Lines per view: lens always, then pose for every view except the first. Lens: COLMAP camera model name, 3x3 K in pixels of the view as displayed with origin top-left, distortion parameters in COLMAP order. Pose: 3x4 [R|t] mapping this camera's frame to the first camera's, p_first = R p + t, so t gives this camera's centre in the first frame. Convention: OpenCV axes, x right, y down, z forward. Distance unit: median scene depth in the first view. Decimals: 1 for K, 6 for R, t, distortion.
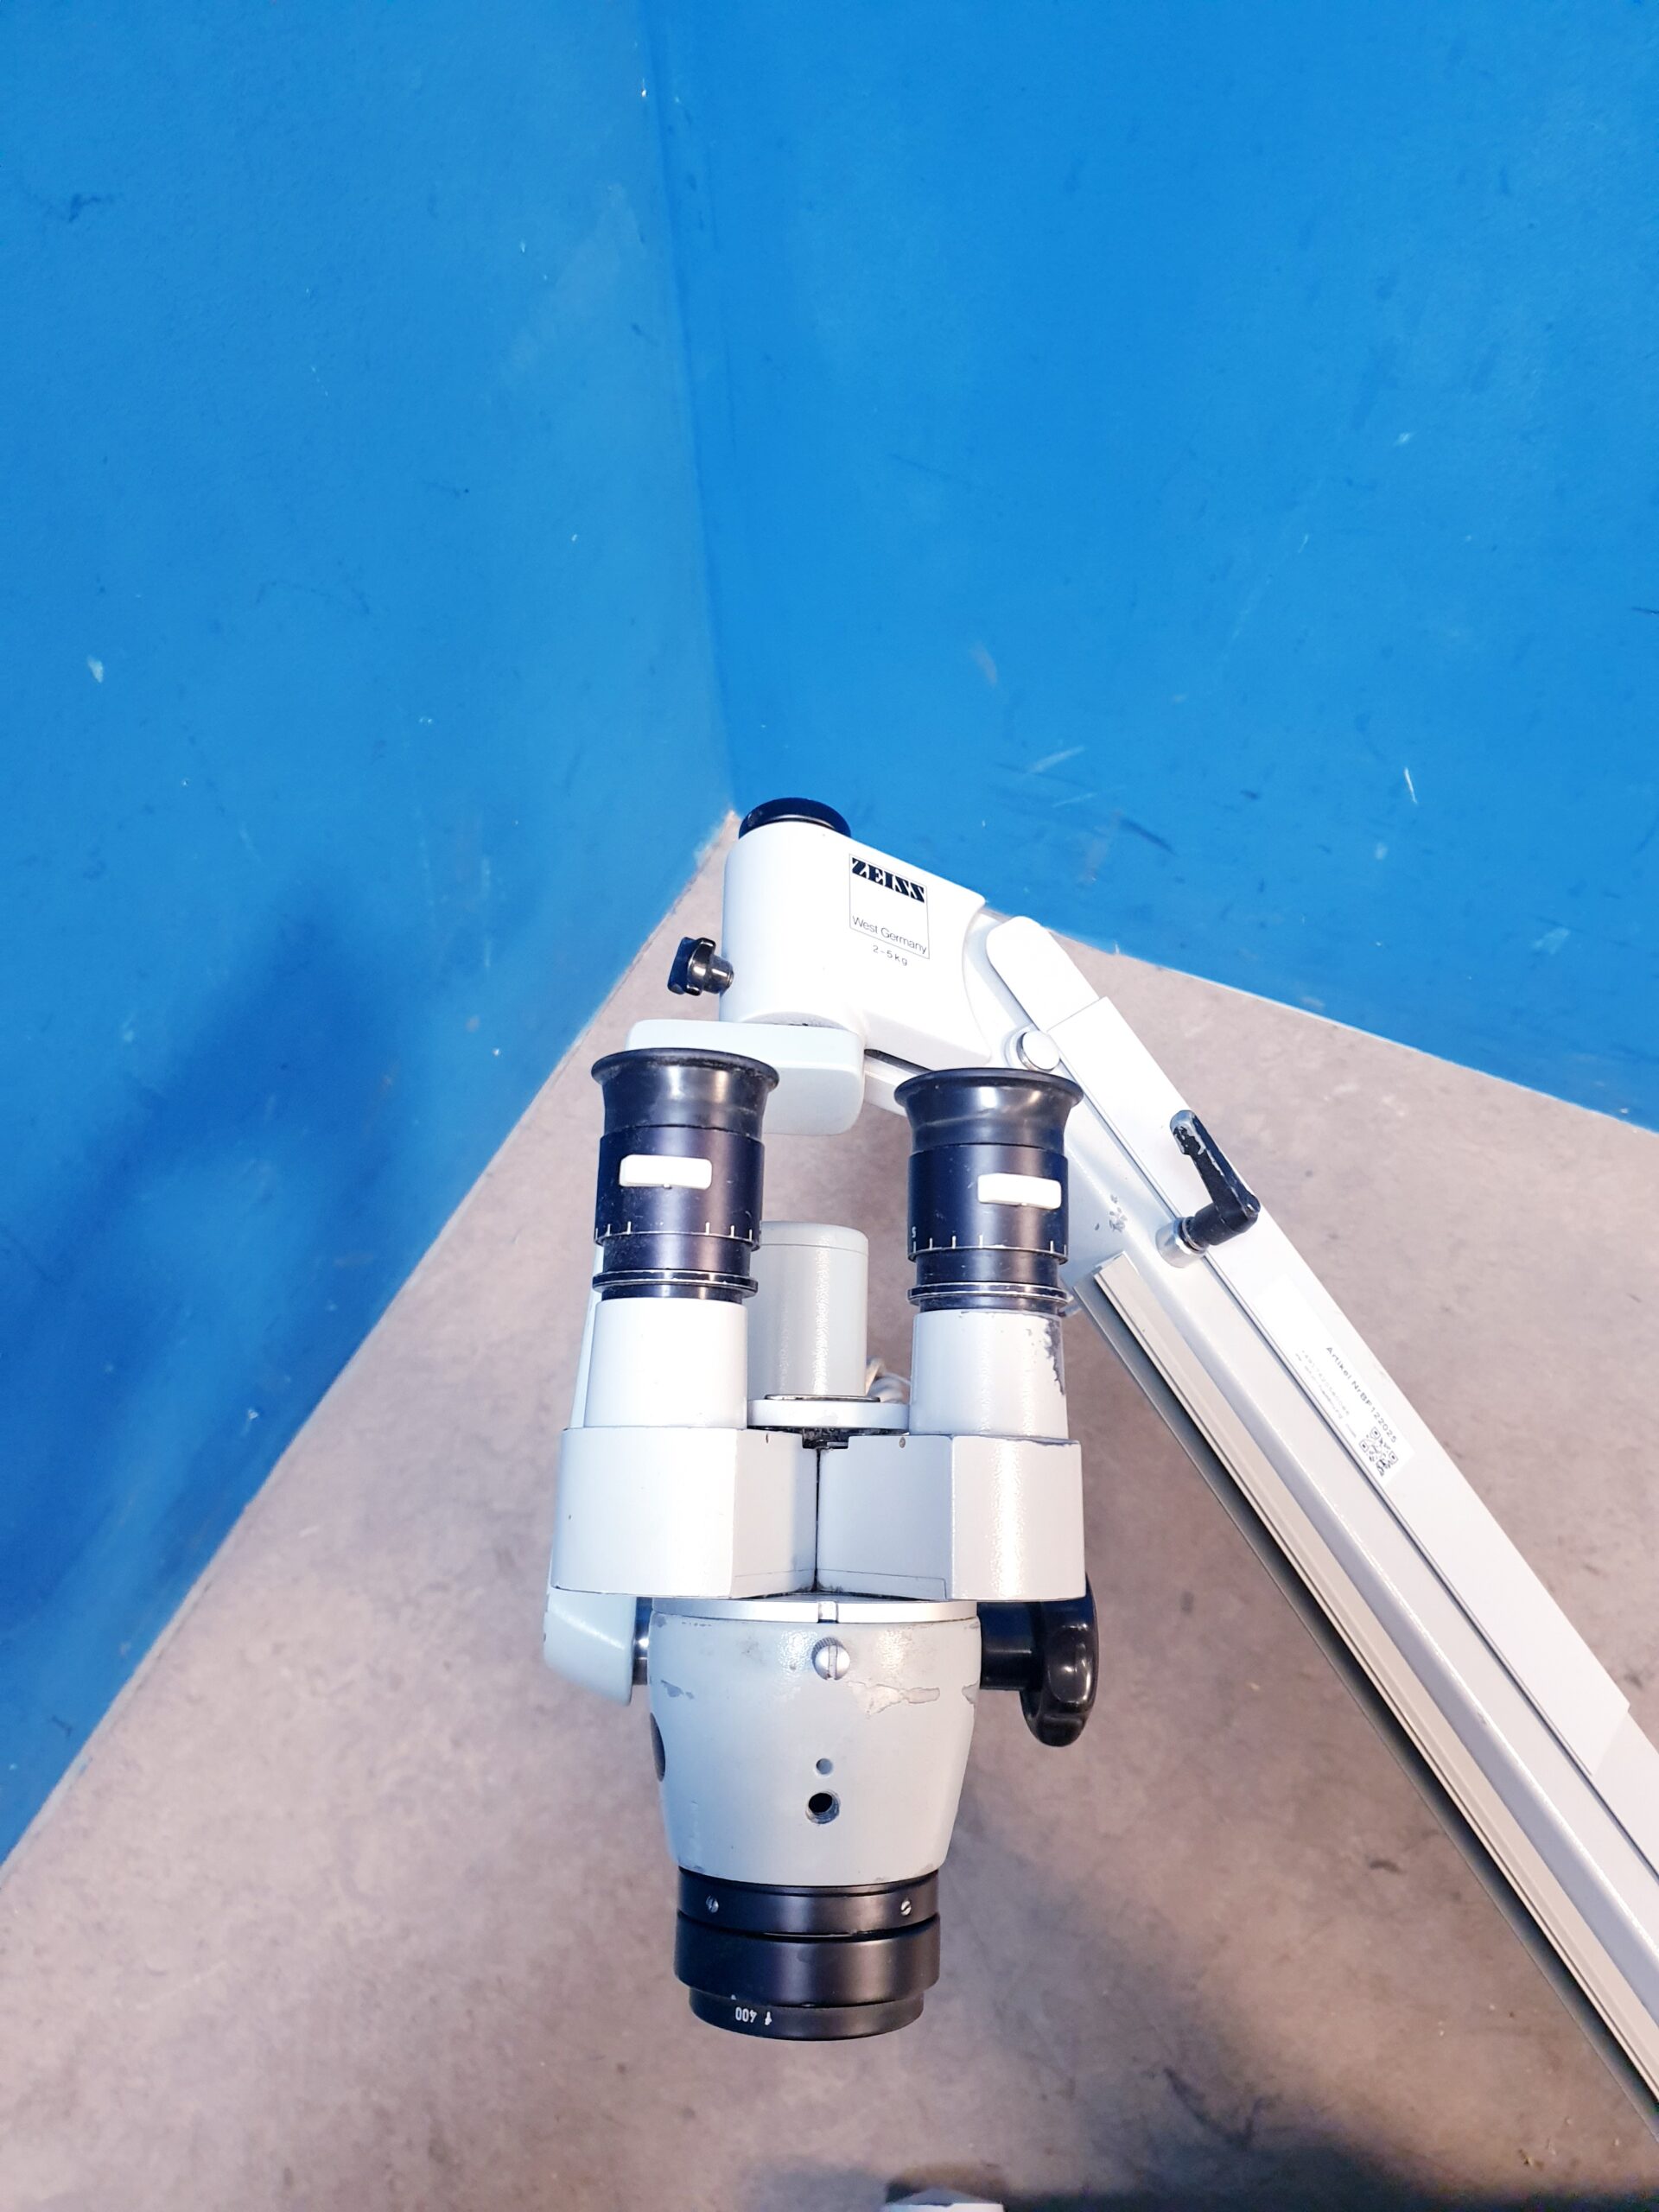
lens RADIAL K [[1785.4, 0, 866.3], [0, 1785.4, 1086.9], [0, 0, 1]] dist [-0.001239, 0.019871]
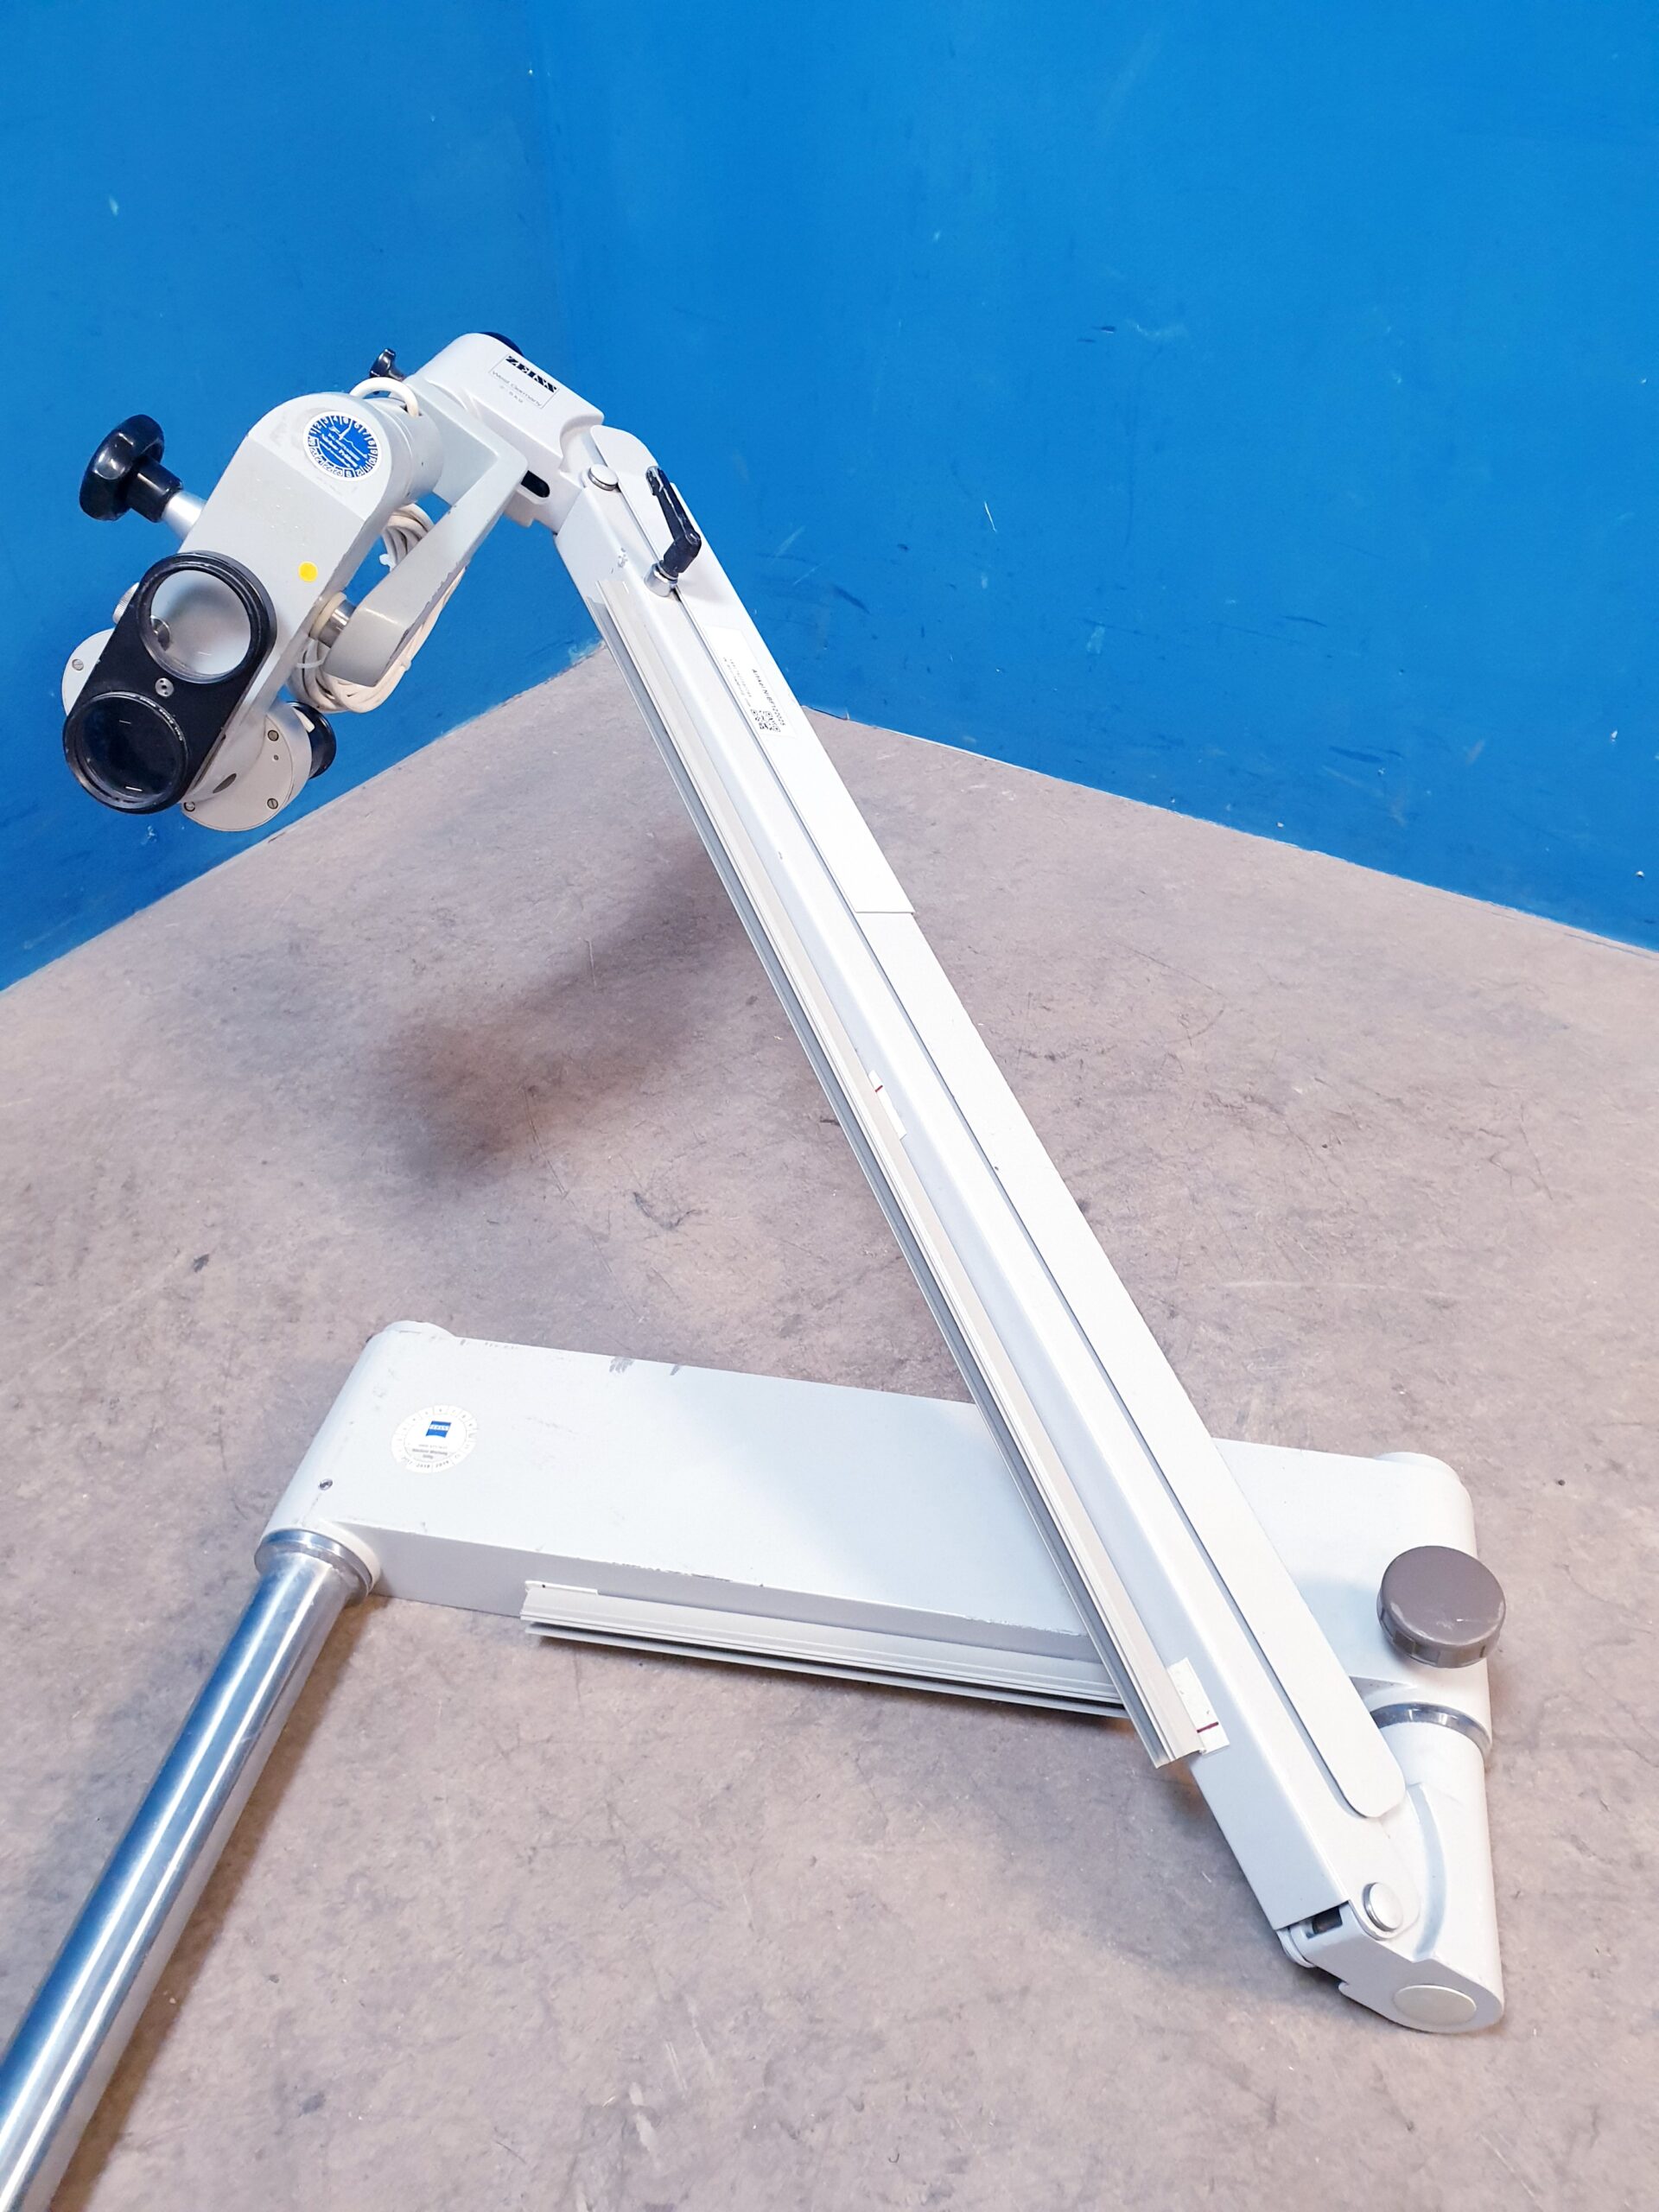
lens RADIAL K [[1785.4, 0, 859.2], [0, 1785.4, 1111.2], [0, 0, 1]] dist [-0.001239, 0.019871]
pose [[0.986843, 0.093447, -0.131940, 0.478289], [-0.126681, 0.953963, -0.271857, 0.777313], [0.100462, 0.284995, 0.953250, -0.298839]]
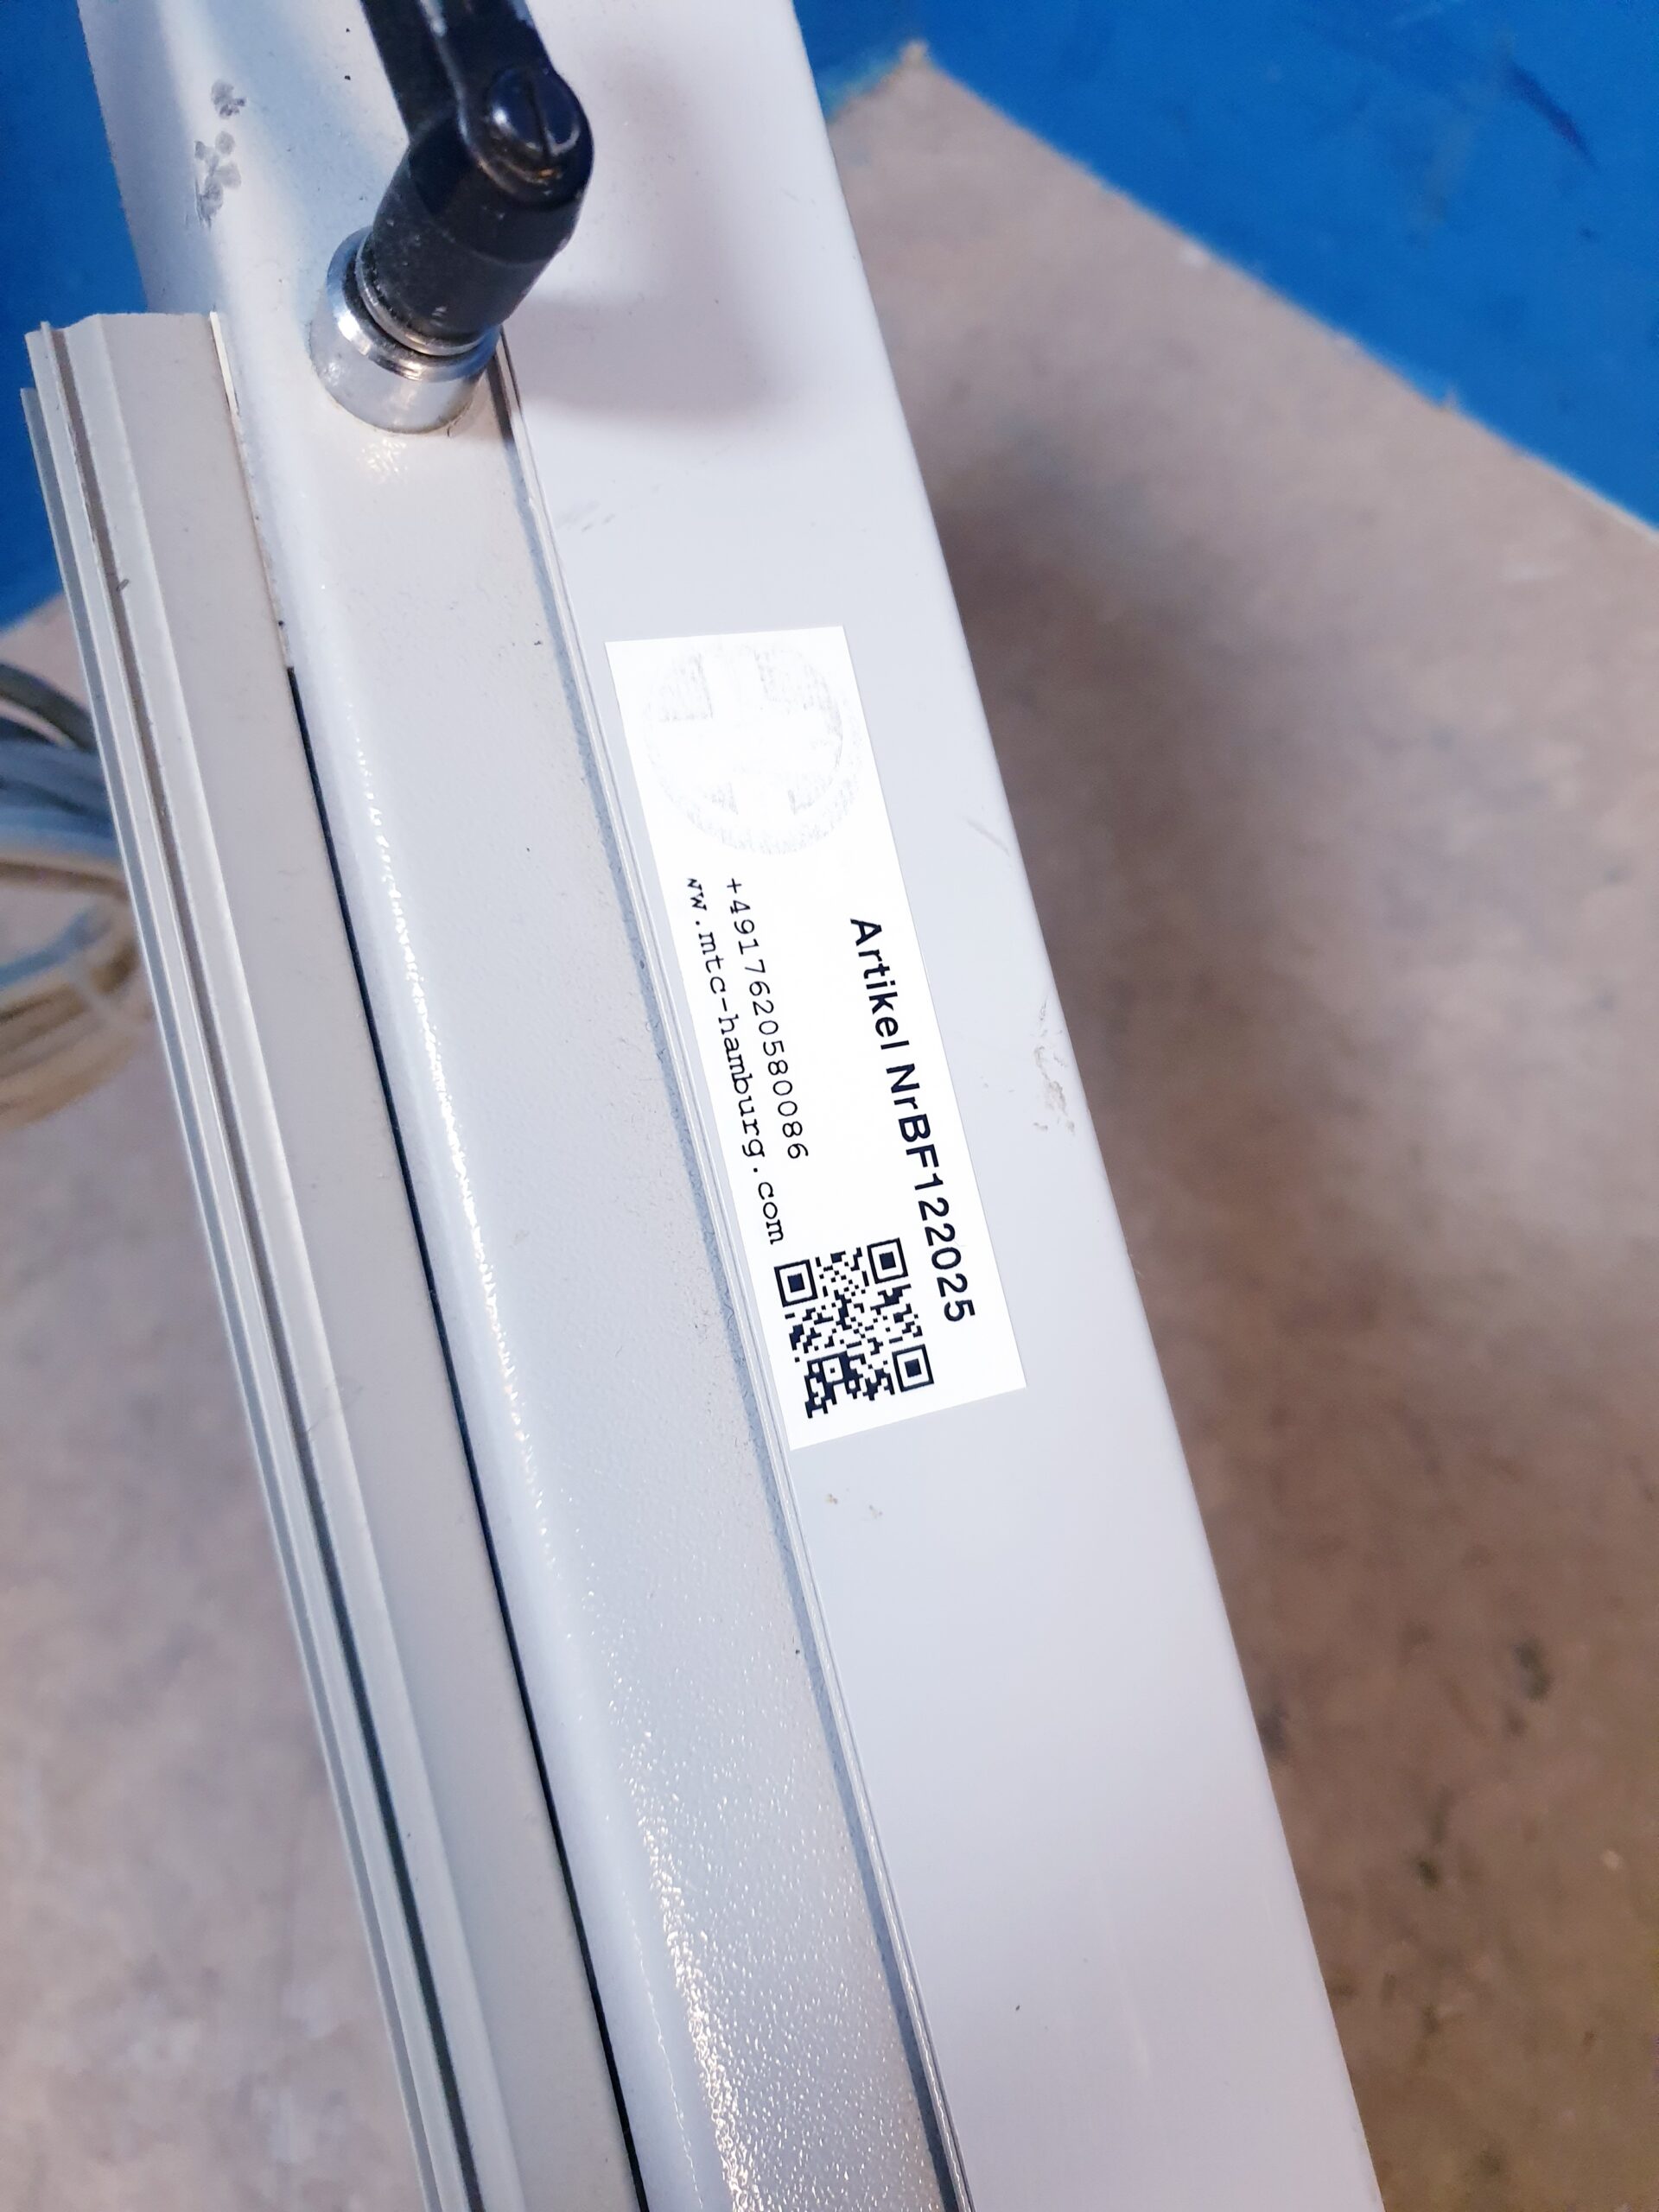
lens RADIAL K [[1785.4, 0, 809.4], [0, 1785.4, 1040.0], [0, 0, 1]] dist [-0.001239, 0.019871]
pose [[0.895476, 0.339456, -0.287911, 0.249481], [-0.299507, 0.938017, 0.174411, 0.088911], [0.329270, -0.069949, 0.941641, 0.552513]]
